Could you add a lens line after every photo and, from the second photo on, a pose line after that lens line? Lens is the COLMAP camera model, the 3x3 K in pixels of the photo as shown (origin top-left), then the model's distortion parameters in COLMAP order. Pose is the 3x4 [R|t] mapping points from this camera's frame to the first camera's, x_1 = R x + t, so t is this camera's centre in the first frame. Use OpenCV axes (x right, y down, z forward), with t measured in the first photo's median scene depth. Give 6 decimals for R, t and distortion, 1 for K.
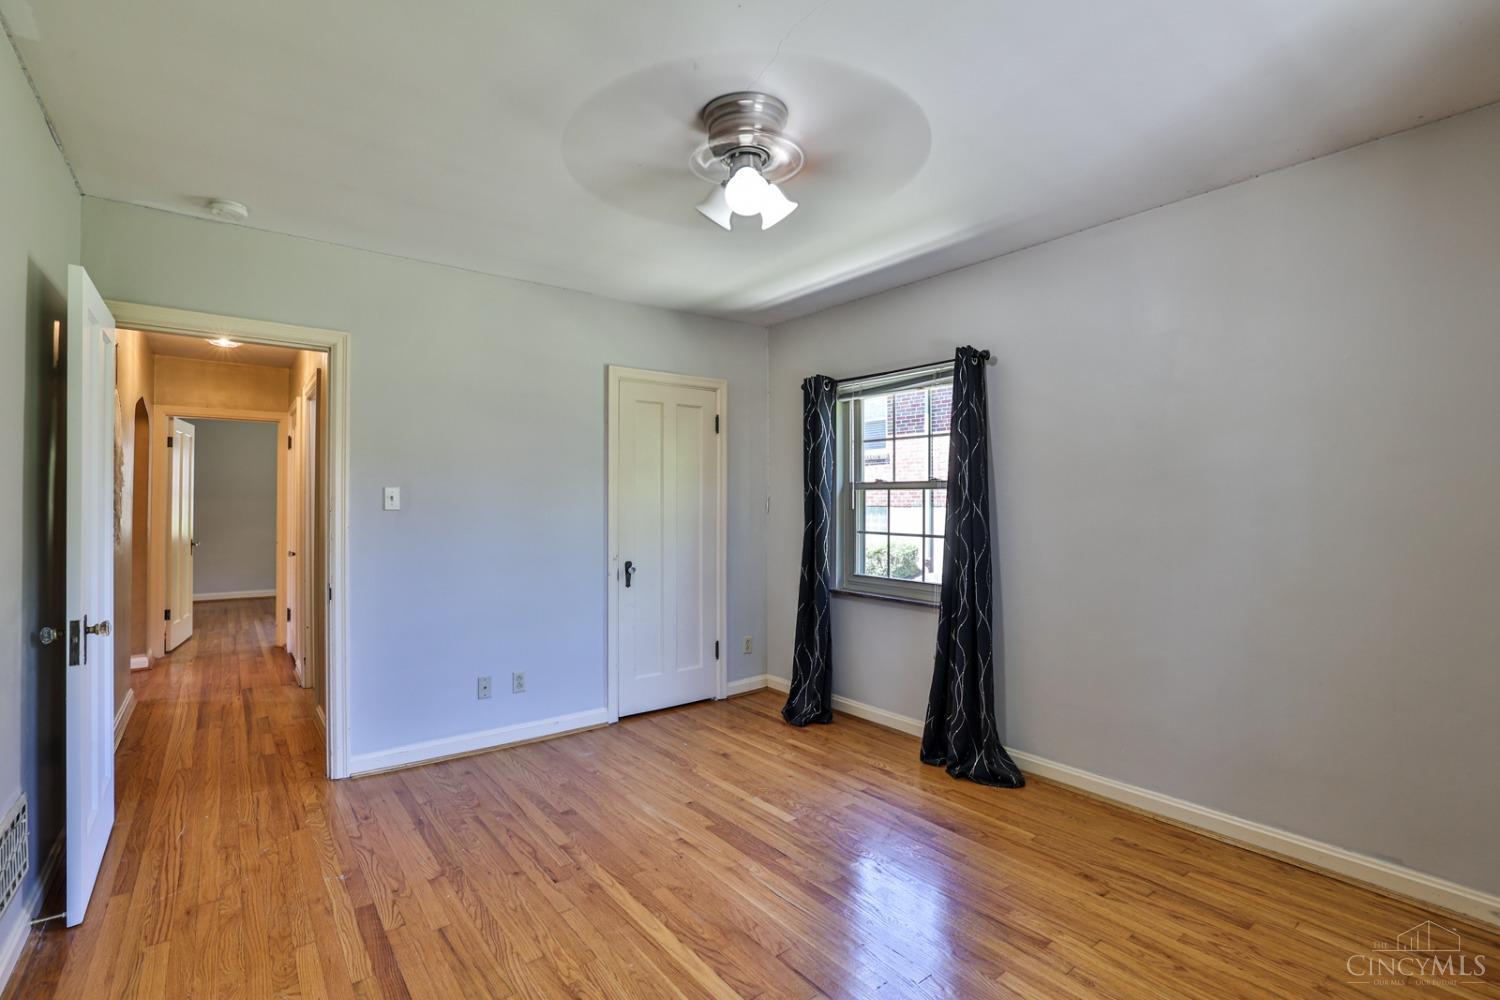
lens RADIAL K [[681.7, 0, 722.2], [0, 681.7, 493.5], [0, 0, 1]] dist [-0.045198, 0.014112]
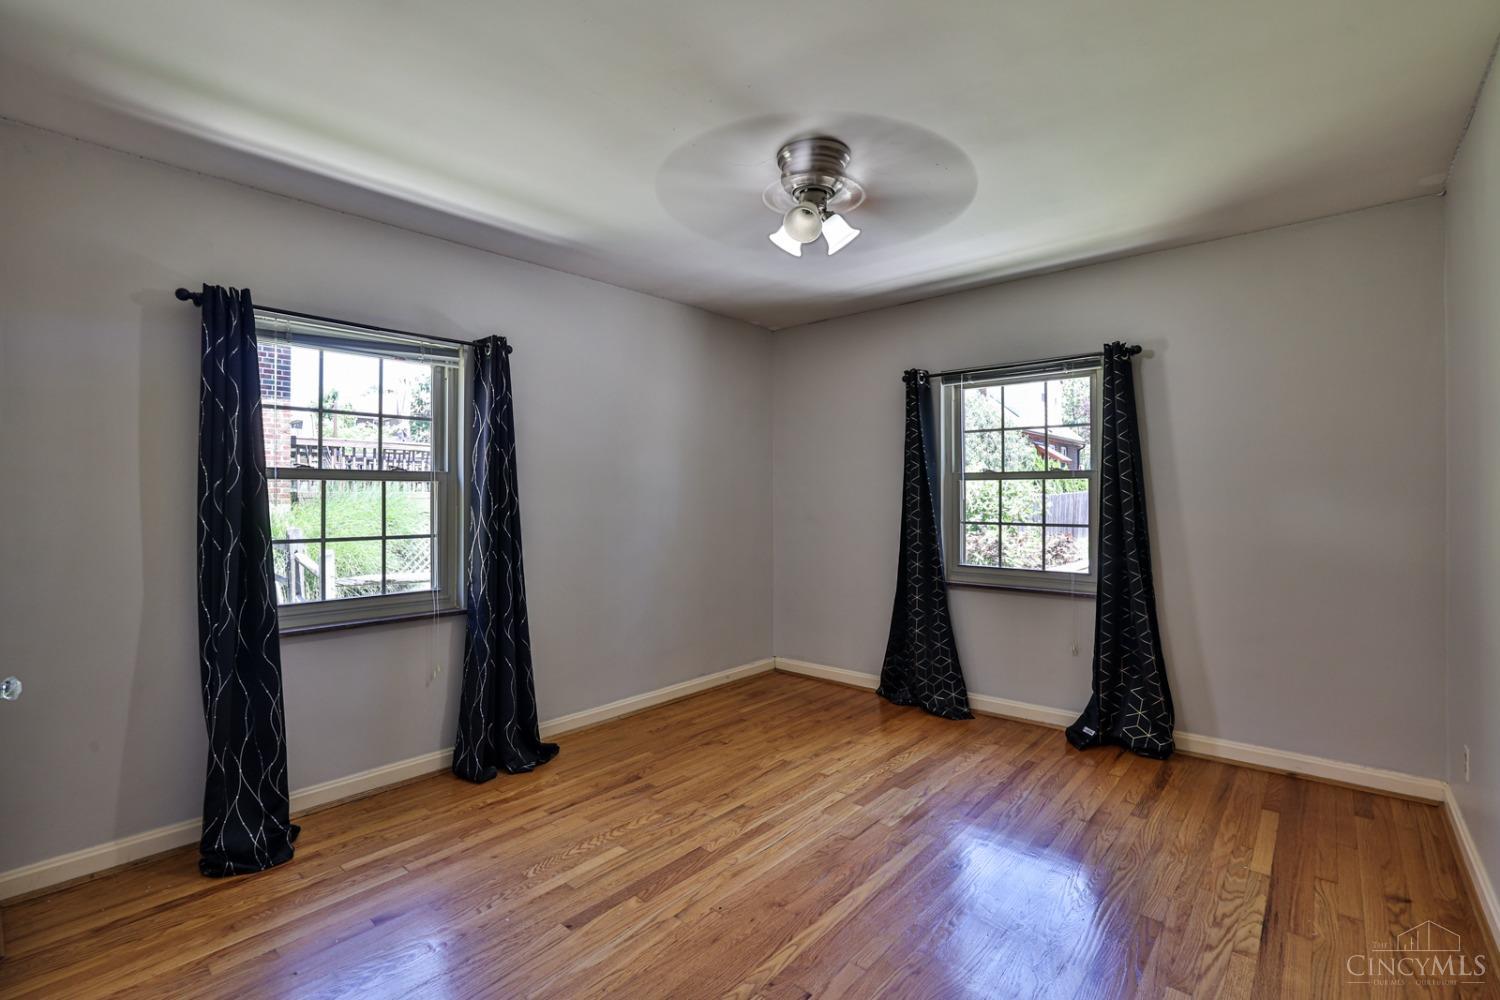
lens RADIAL K [[681.7, 0, 752.1], [0, 681.7, 496.0], [0, 0, 1]] dist [-0.045198, 0.014112]
pose [[-0.215920, 0.003450, 0.976405, -0.748768], [-0.005623, 0.999973, -0.004776, 0.017151], [-0.976395, -0.006522, -0.215895, 0.950837]]
